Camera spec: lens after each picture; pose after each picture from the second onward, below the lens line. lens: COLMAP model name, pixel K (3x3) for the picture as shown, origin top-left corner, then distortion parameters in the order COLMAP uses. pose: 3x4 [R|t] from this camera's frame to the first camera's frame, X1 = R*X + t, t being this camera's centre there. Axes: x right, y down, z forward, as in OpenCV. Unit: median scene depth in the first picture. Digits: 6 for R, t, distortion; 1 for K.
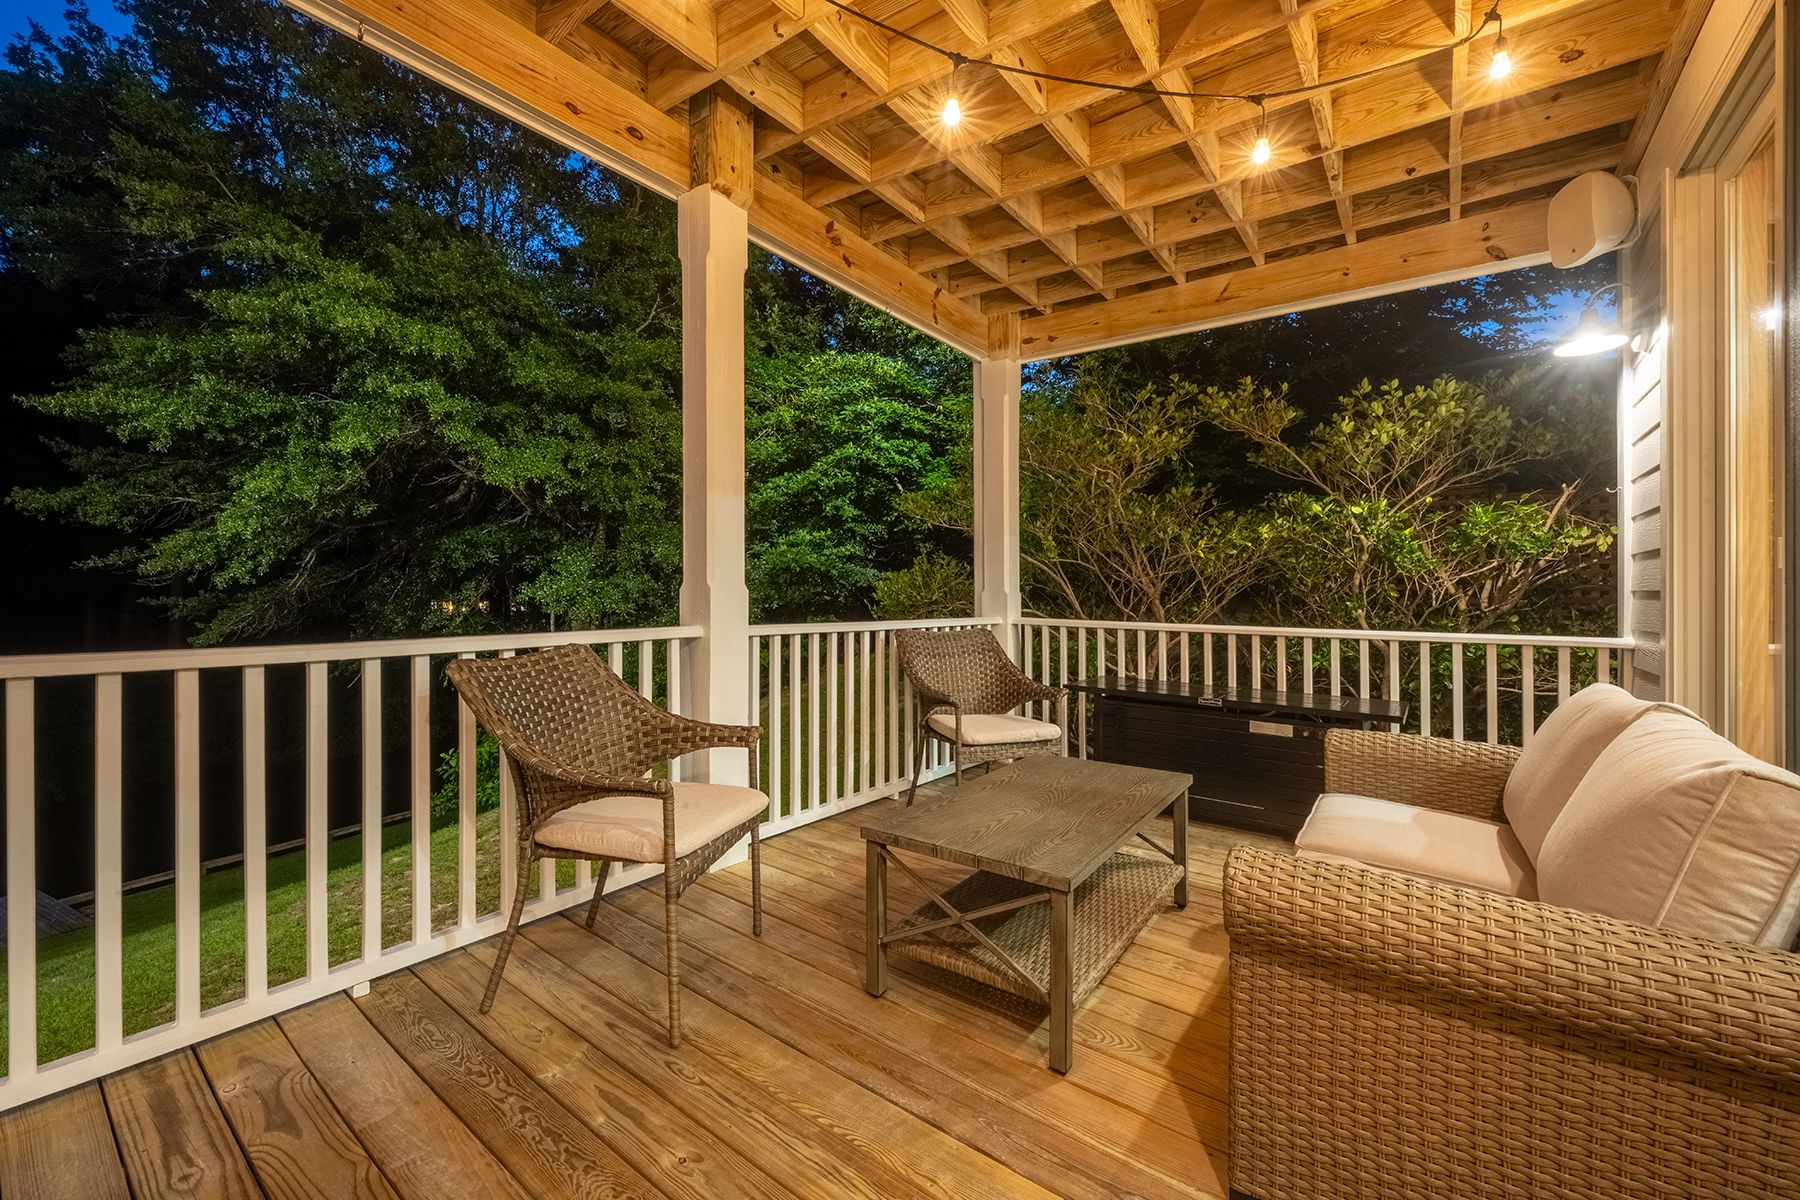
lens RADIAL K [[713.1, 0, 890.1], [0, 713.1, 592.8], [0, 0, 1]] dist [0.000217, 0.000014]
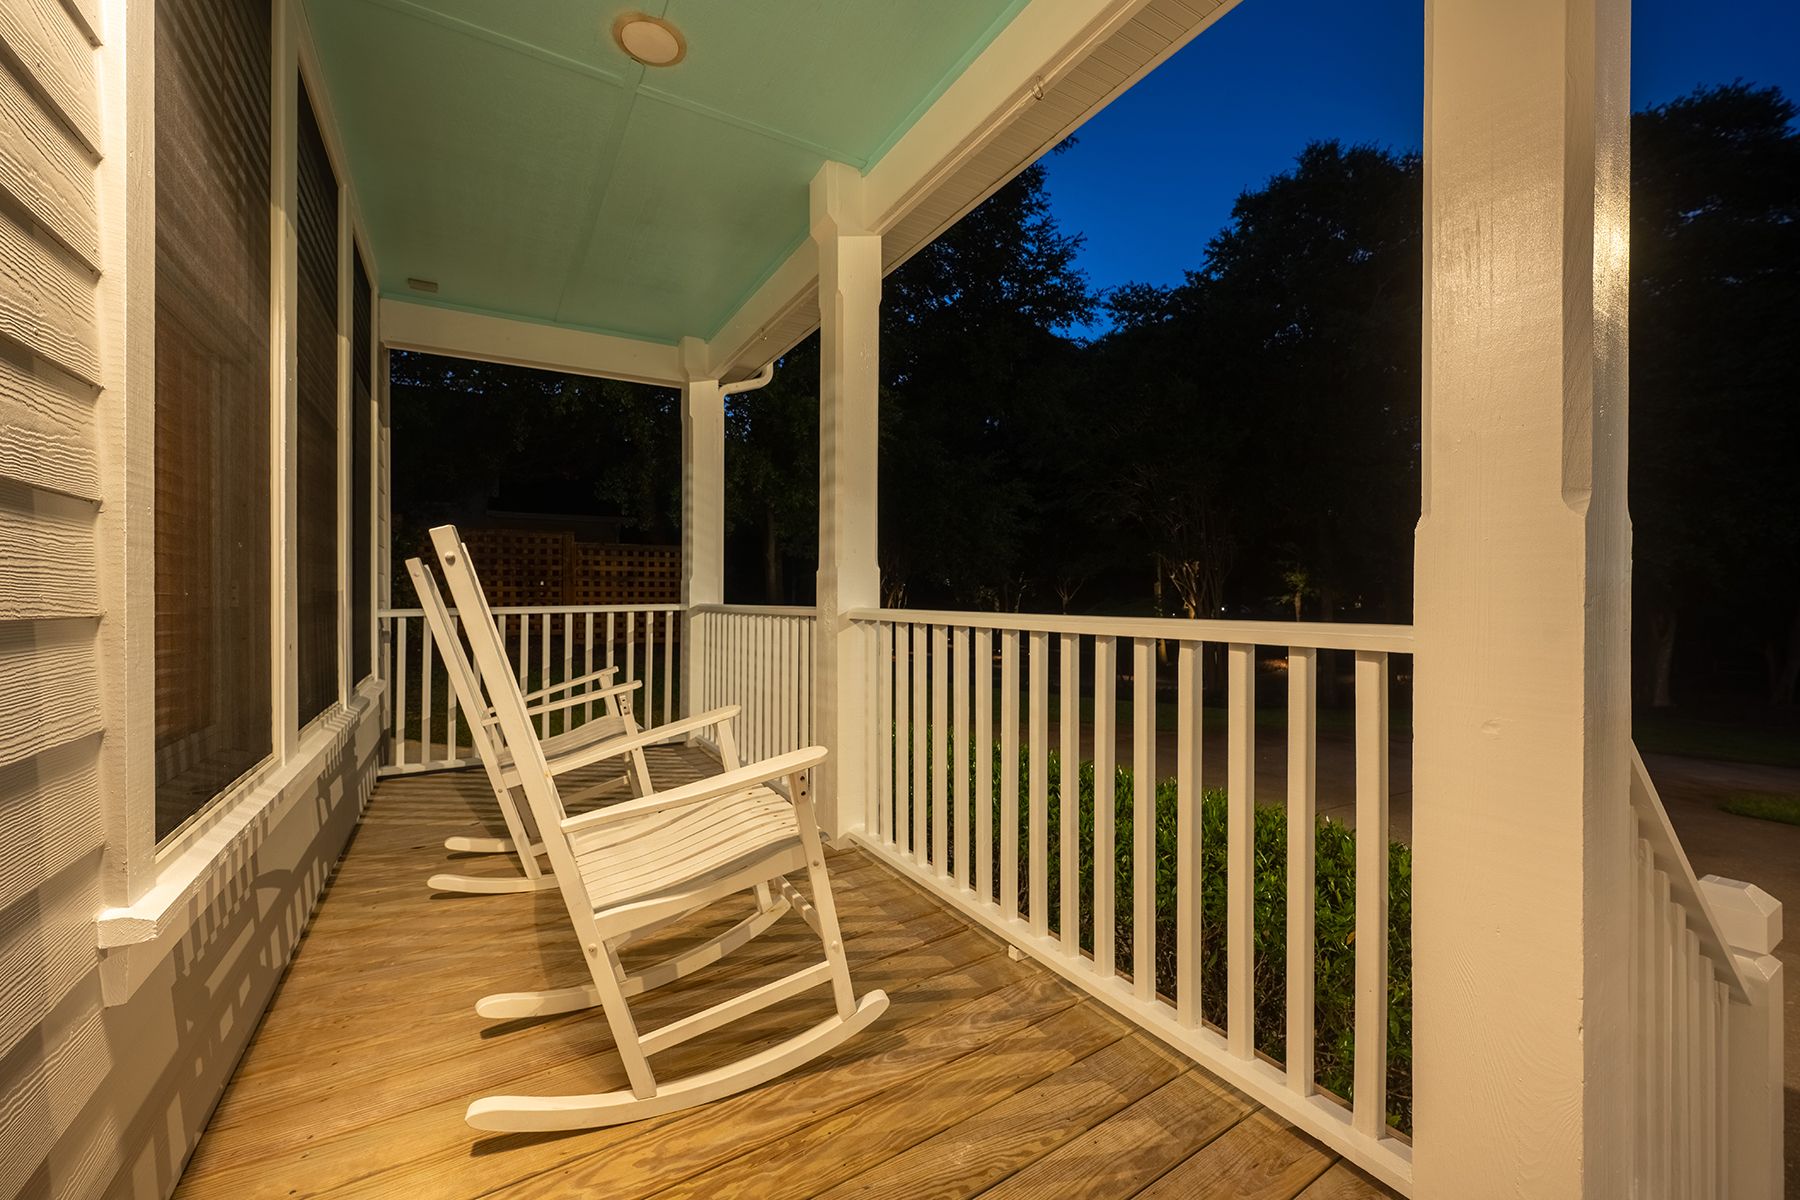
lens RADIAL K [[713.1, 0, 890.1], [0, 713.1, 592.8], [0, 0, 1]] dist [0.000217, 0.000014]
pose [[-0.370757, 0.026467, -0.928353, 0.518691], [0.042390, 0.999034, 0.011553, 0.017992], [0.927762, -0.035069, -0.371520, 1.279040]]
